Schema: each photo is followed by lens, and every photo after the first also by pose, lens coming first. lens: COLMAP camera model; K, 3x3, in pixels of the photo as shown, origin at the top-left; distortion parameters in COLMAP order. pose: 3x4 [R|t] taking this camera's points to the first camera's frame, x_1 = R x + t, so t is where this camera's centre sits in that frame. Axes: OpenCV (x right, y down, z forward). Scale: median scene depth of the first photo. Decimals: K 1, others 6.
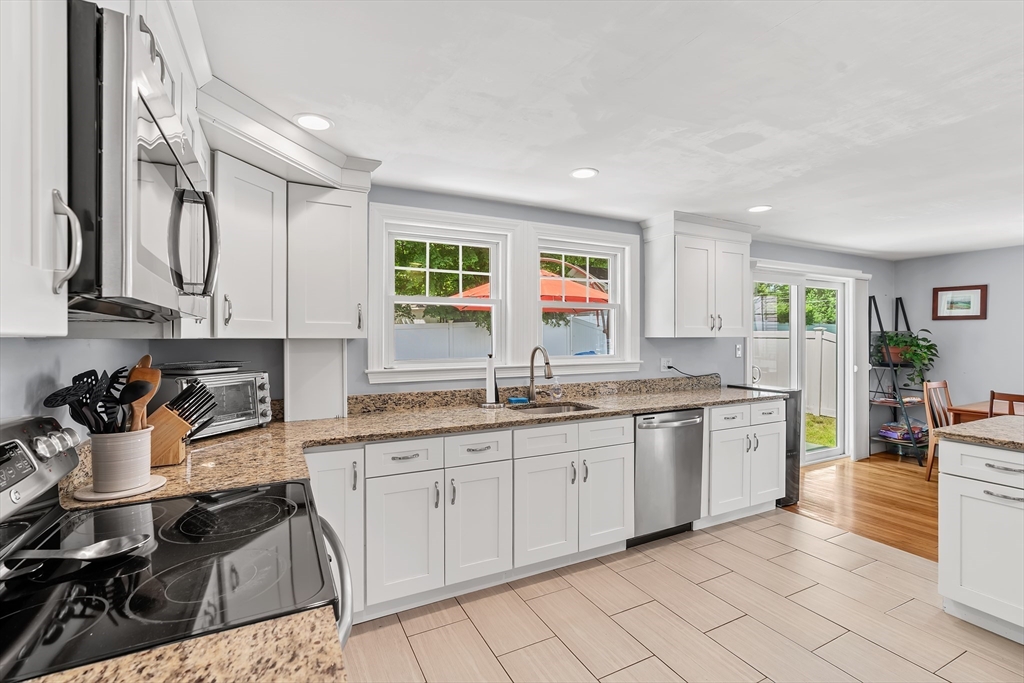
lens RADIAL K [[459.7, 0, 508.0], [0, 459.7, 341.3], [0, 0, 1]] dist [-0.015323, 0.006037]
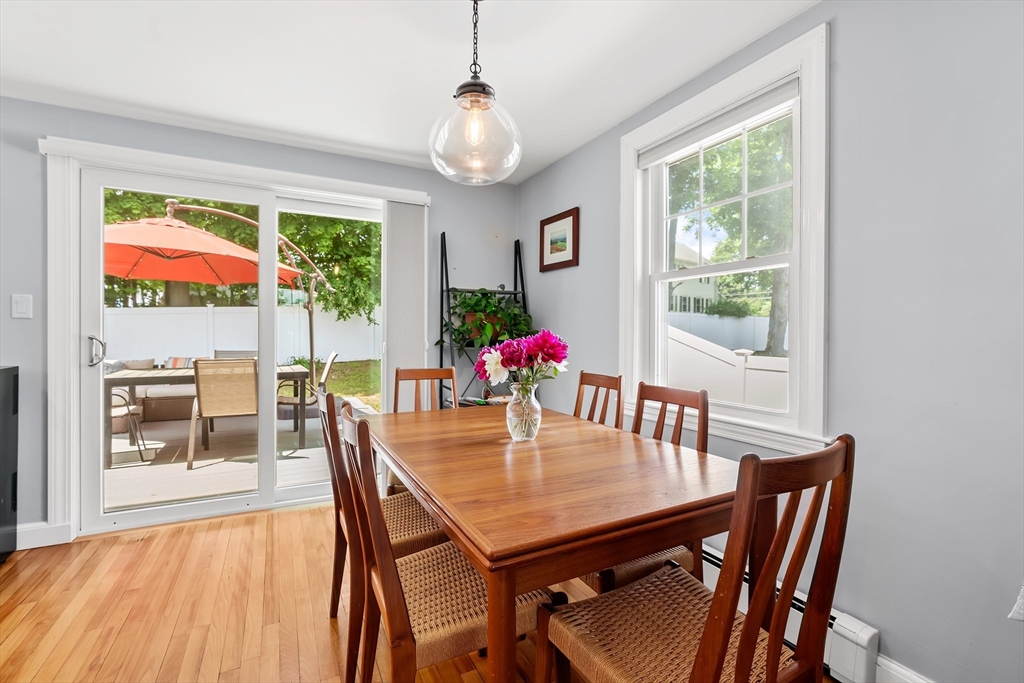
lens RADIAL K [[459.7, 0, 508.3], [0, 459.7, 334.4], [0, 0, 1]] dist [-0.015323, 0.006037]
pose [[0.999939, 0.010990, 0.000637, 1.350625], [-0.010987, 0.999925, -0.005430, 0.063473], [-0.000696, 0.005423, 0.999985, 0.568475]]
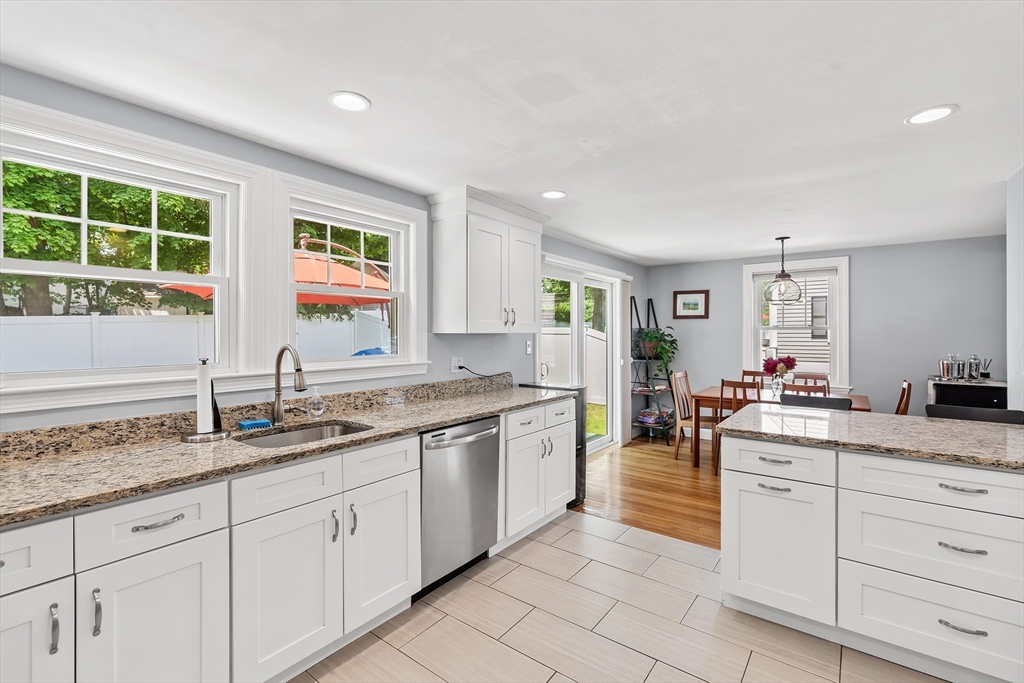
lens RADIAL K [[459.7, 0, 509.5], [0, 459.7, 335.3], [0, 0, 1]] dist [-0.015323, 0.006037]
pose [[0.898348, -0.000539, 0.439284, 0.057301], [0.002201, 0.999992, -0.003275, -0.001515], [-0.439278, 0.003909, 0.898343, 0.194080]]
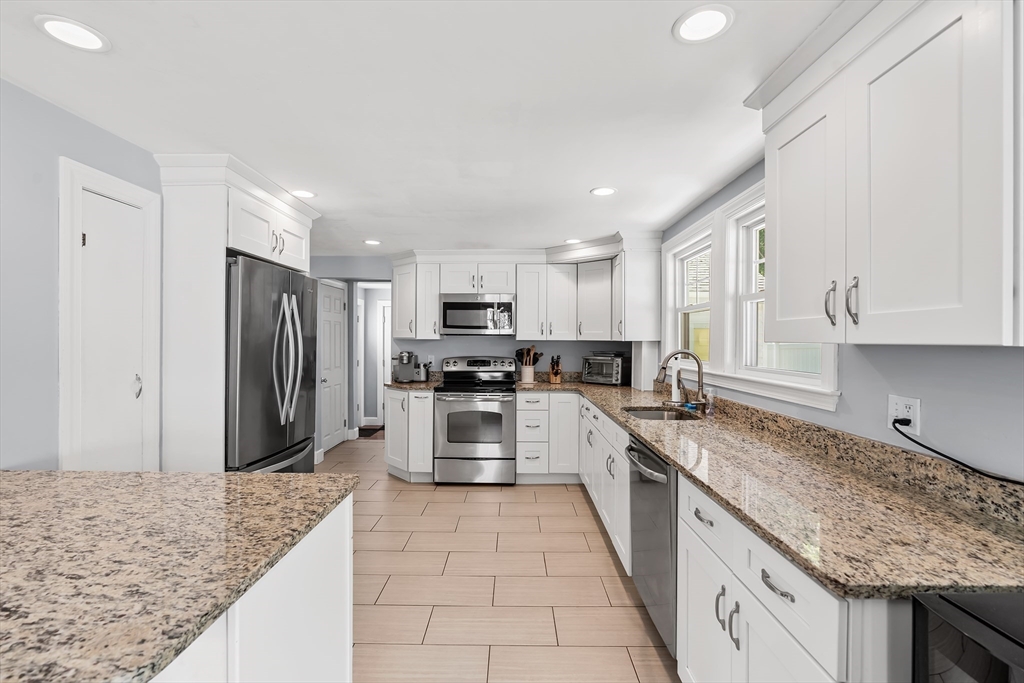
lens RADIAL K [[459.7, 0, 506.7], [0, 459.7, 341.5], [0, 0, 1]] dist [-0.015323, 0.006037]
pose [[-0.464879, 0.005207, -0.885359, 0.941693], [-0.009546, 0.999895, 0.010893, -0.012474], [0.885323, 0.013516, -0.464781, 0.989433]]
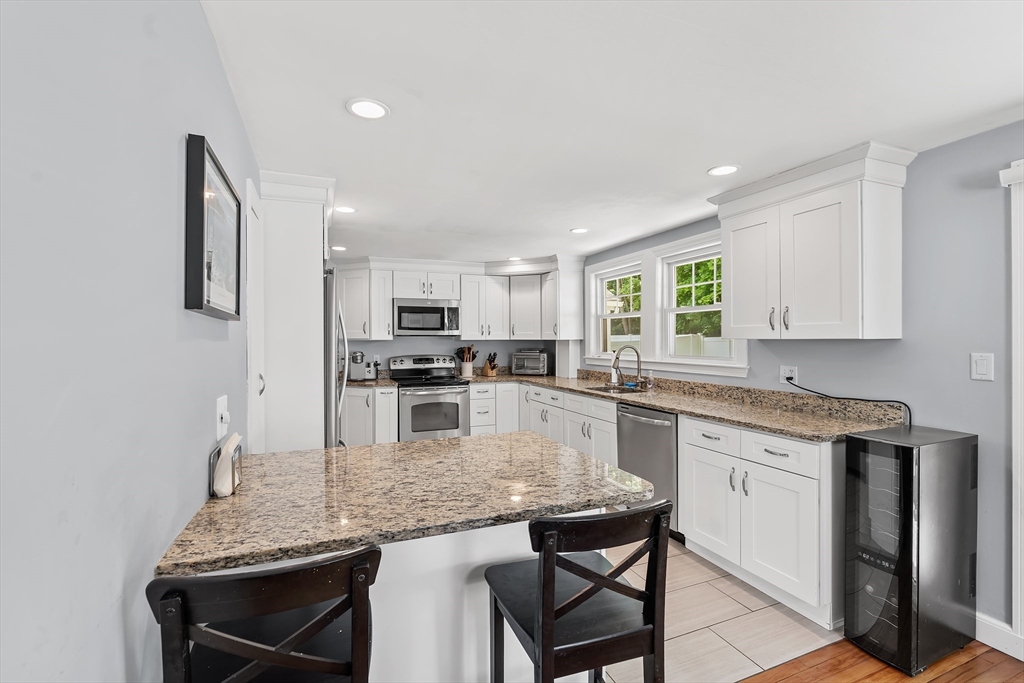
lens RADIAL K [[459.7, 0, 508.3], [0, 459.7, 343.3], [0, 0, 1]] dist [-0.015323, 0.006037]
pose [[-0.081754, 0.011337, -0.996588, 1.276568], [-0.003143, 0.999927, 0.011633, -0.009796], [0.996648, 0.004083, -0.081713, 0.671802]]
